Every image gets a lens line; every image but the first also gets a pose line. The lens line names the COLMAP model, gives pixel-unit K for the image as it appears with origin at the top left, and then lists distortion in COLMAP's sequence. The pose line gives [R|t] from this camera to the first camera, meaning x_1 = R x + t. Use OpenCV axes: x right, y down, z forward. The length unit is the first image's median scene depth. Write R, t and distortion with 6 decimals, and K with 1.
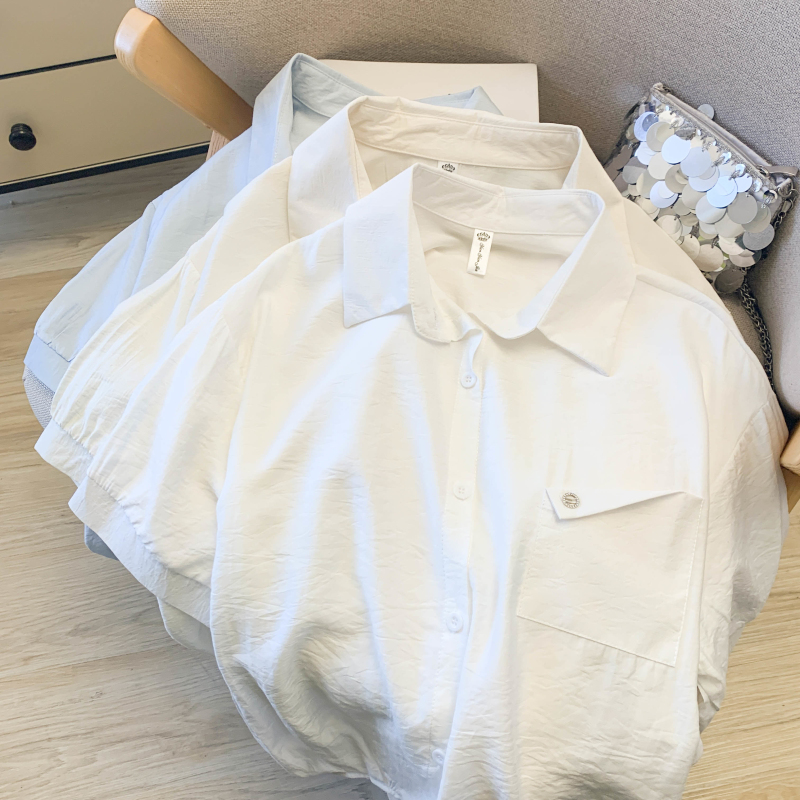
lens RADIAL K [[827.6, 0, 400.6], [0, 827.6, 398.1], [0, 0, 1]] dist [-0.005423, 0.000000]
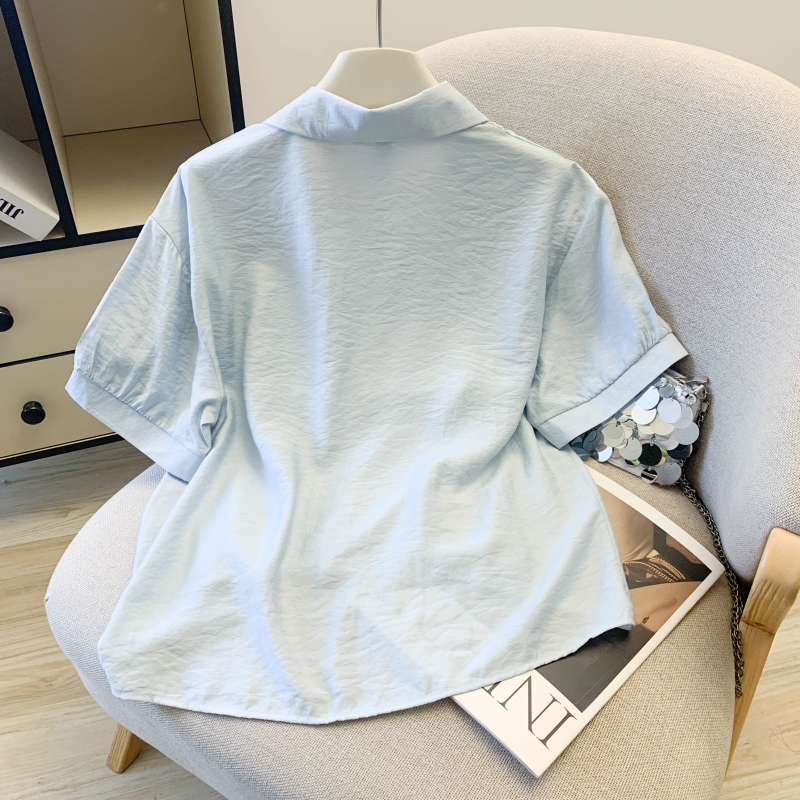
lens RADIAL K [[827.6, 0, 407.0], [0, 827.6, 396.8], [0, 0, 1]] dist [-0.005423, 0.000000]
pose [[0.996197, -0.044371, 0.074991, -0.038373], [0.068084, 0.933476, -0.352117, 0.091588], [-0.054378, 0.355884, 0.932947, -0.075689]]
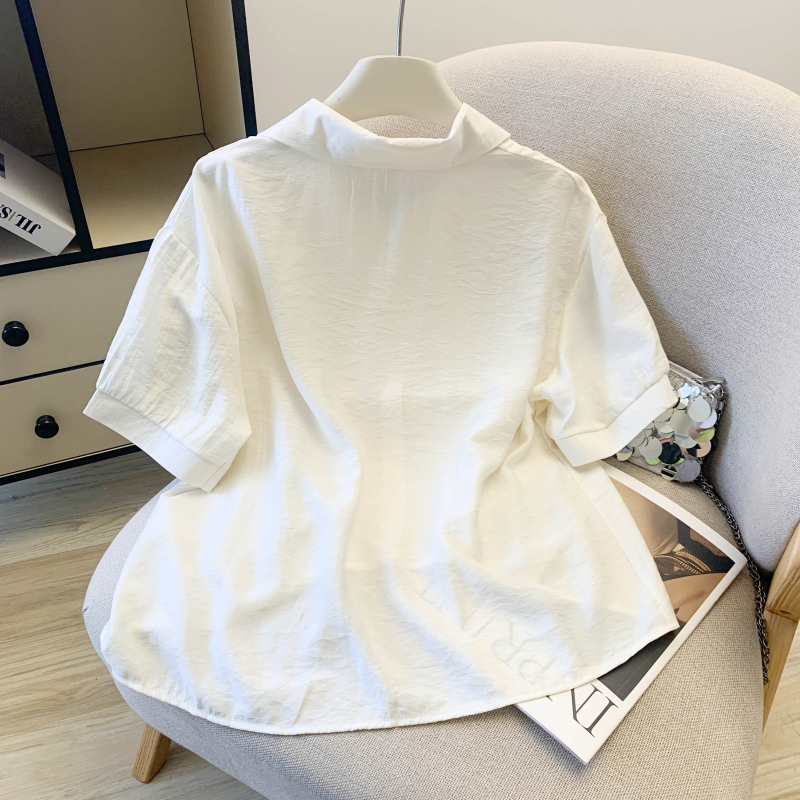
lens RADIAL K [[827.6, 0, 413.8], [0, 827.6, 396.7], [0, 0, 1]] dist [-0.005423, 0.000000]
pose [[0.992290, -0.064092, 0.106080, -0.081390], [0.098356, 0.928005, -0.359350, 0.097851], [-0.075411, 0.367013, 0.927154, -0.089756]]
